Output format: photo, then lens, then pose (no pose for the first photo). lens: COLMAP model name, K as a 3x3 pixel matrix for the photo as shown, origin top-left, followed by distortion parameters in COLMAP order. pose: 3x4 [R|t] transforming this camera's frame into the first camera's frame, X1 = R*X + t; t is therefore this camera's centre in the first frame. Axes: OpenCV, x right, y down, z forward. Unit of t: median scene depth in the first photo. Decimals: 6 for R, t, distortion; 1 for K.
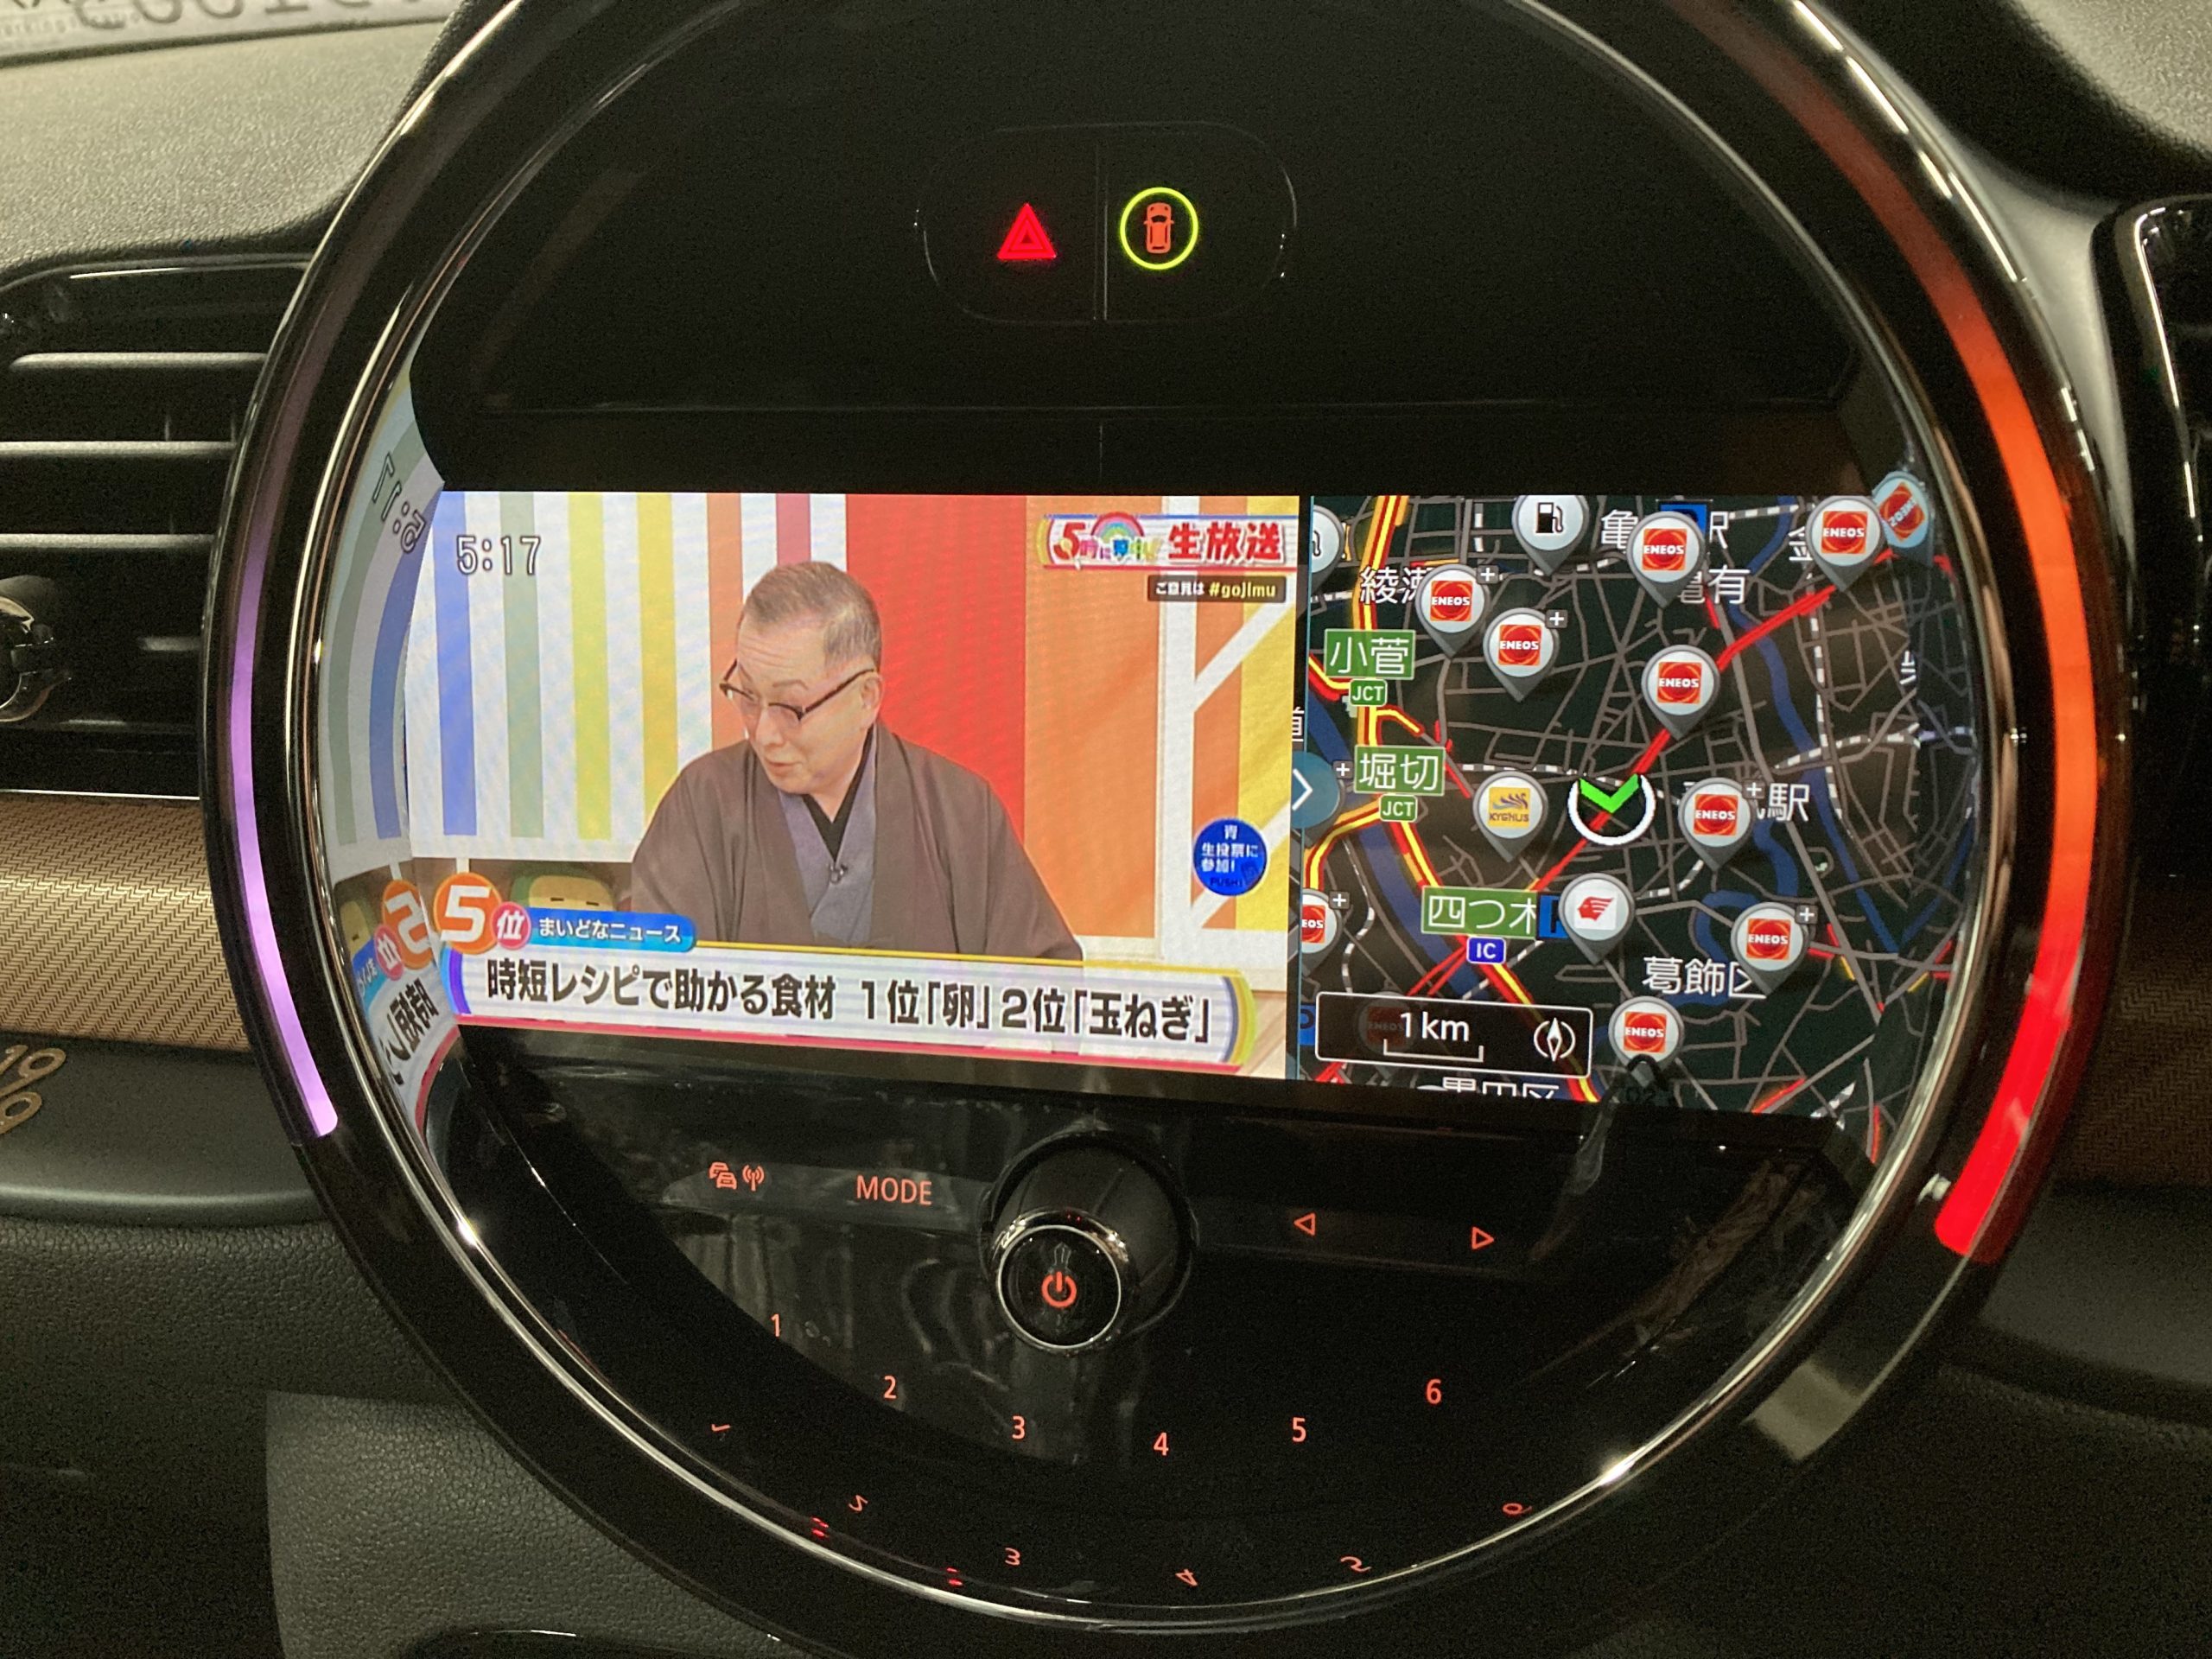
lens RADIAL K [[1805.7, 0, 1112.8], [0, 1805.7, 812.3], [0, 0, 1]] dist [0.010867, -0.038852]
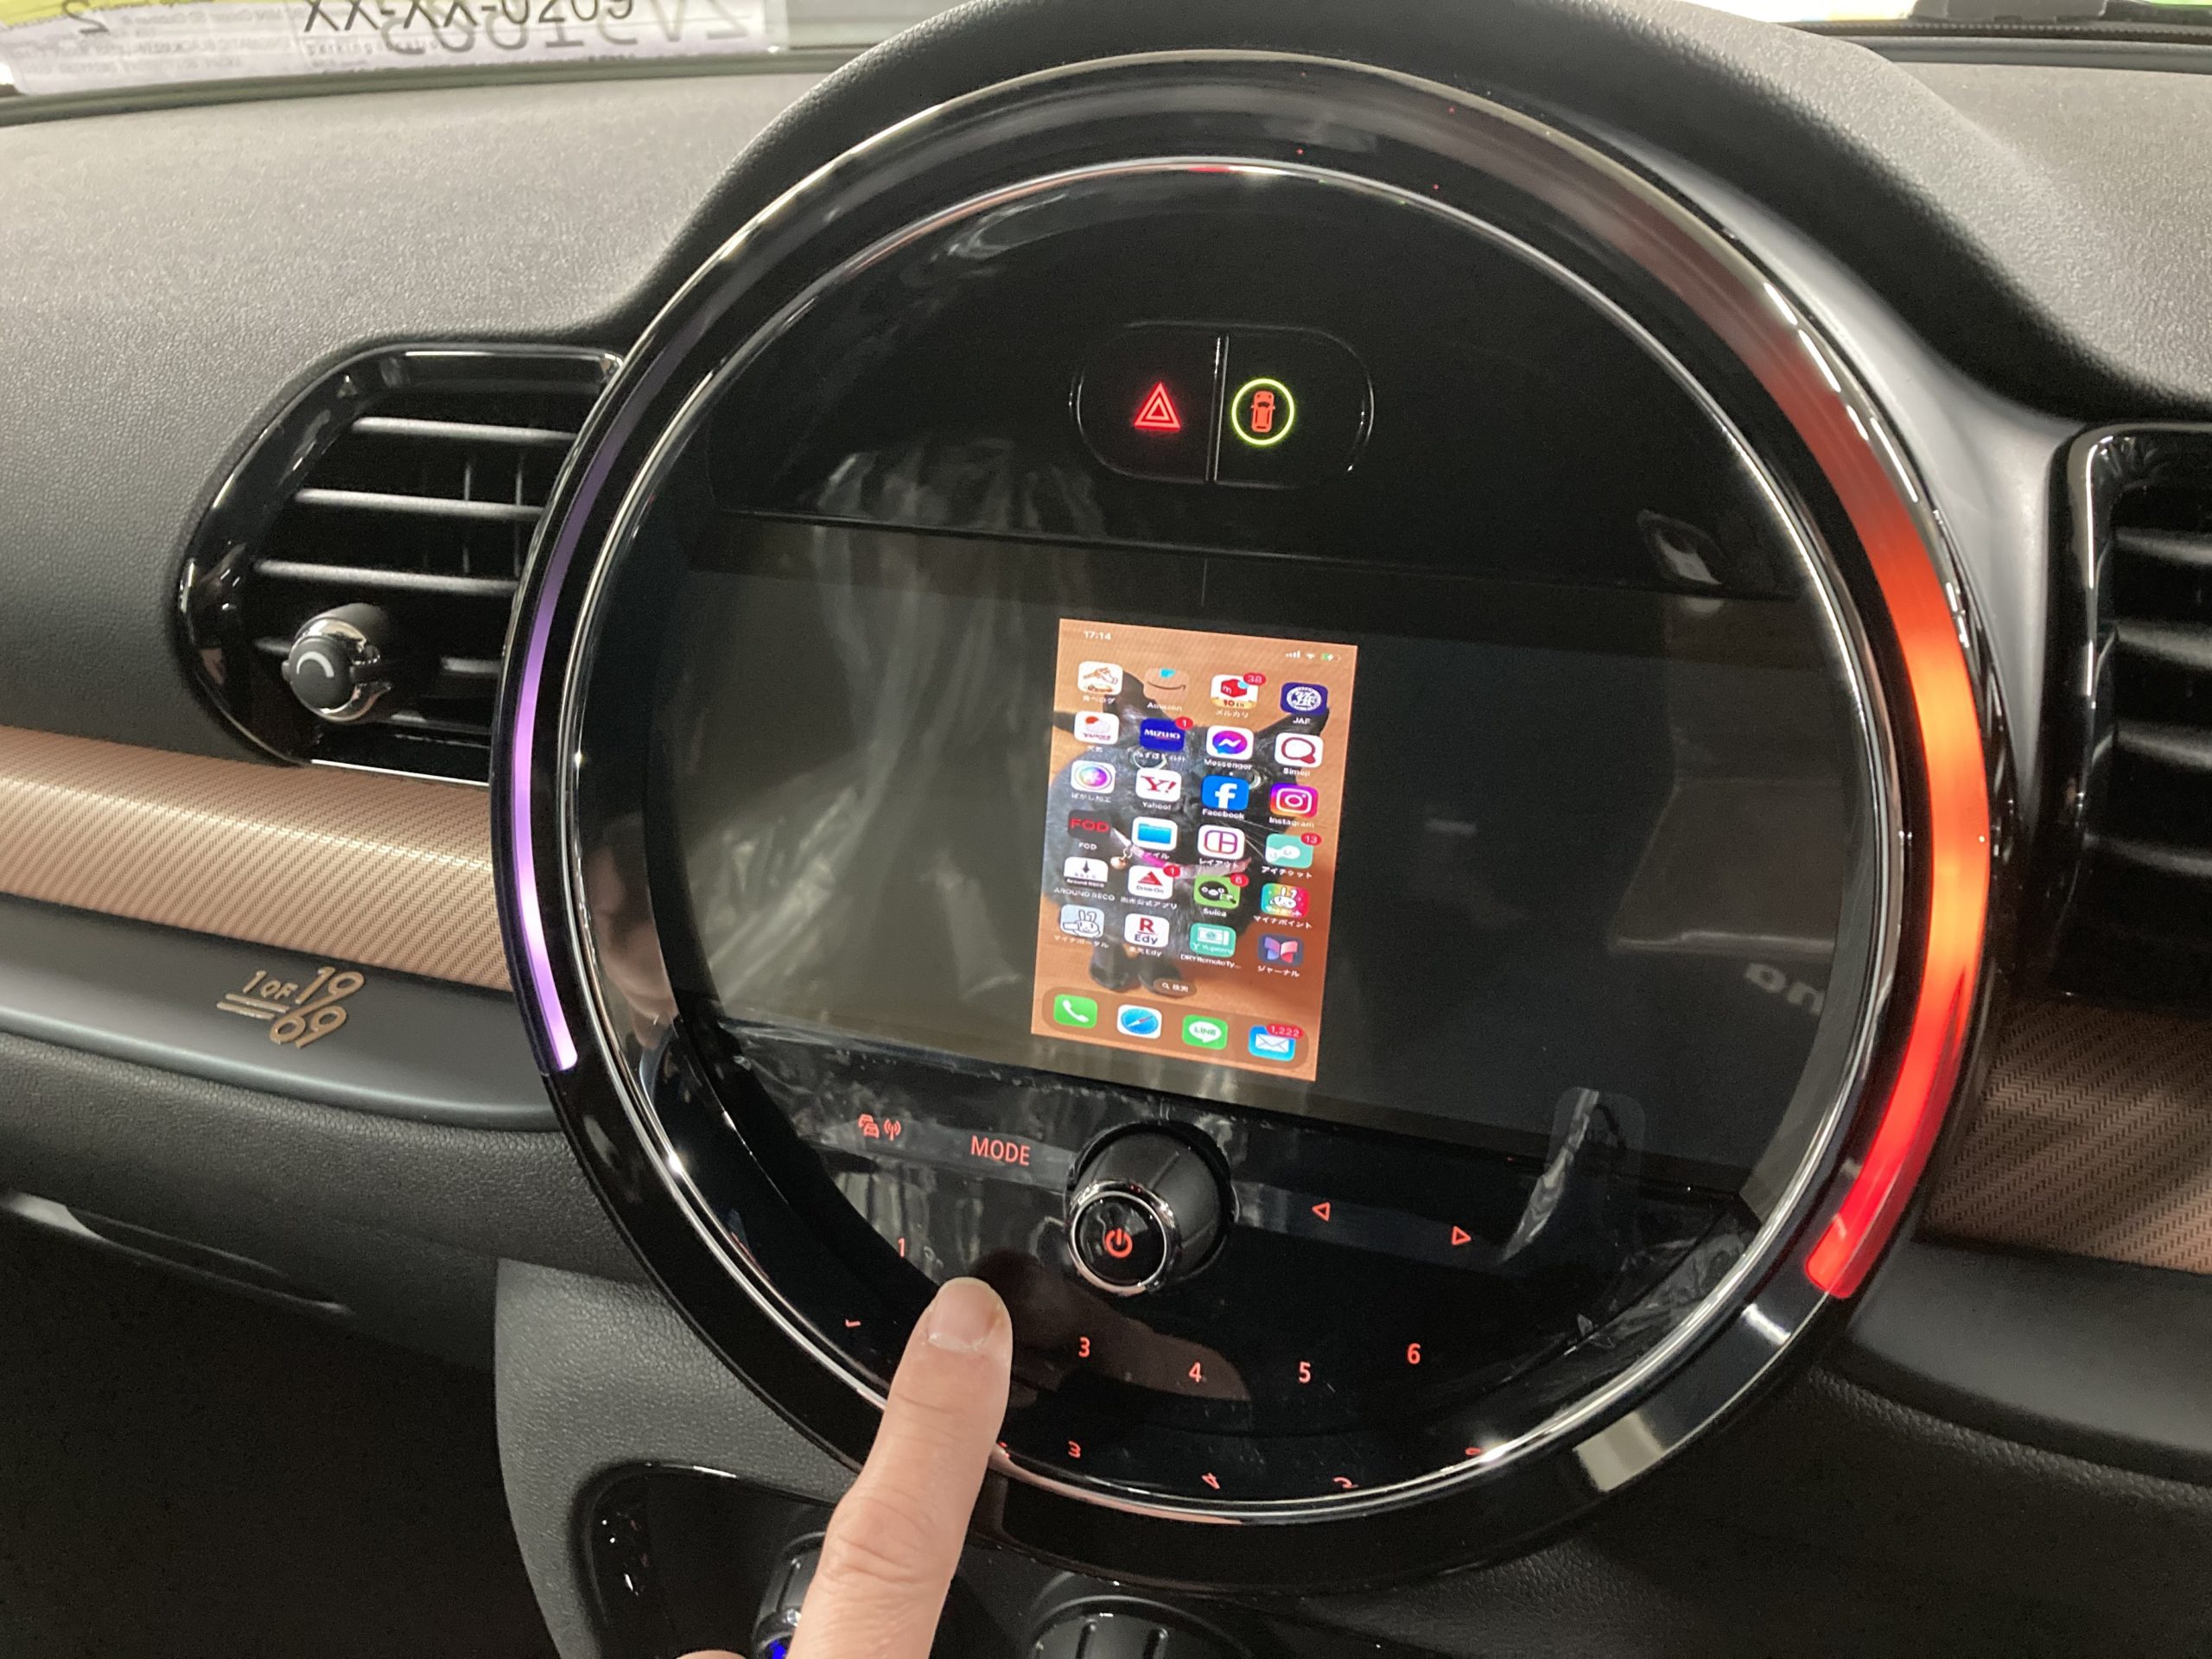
lens RADIAL K [[1805.7, 0, 1111.5], [0, 1805.7, 823.8], [0, 0, 1]] dist [0.010867, -0.038852]
pose [[0.992461, 0.078636, -0.094013, 0.053537], [-0.075228, 0.996393, 0.039264, -0.070351], [0.096761, -0.031895, 0.994796, -0.227666]]
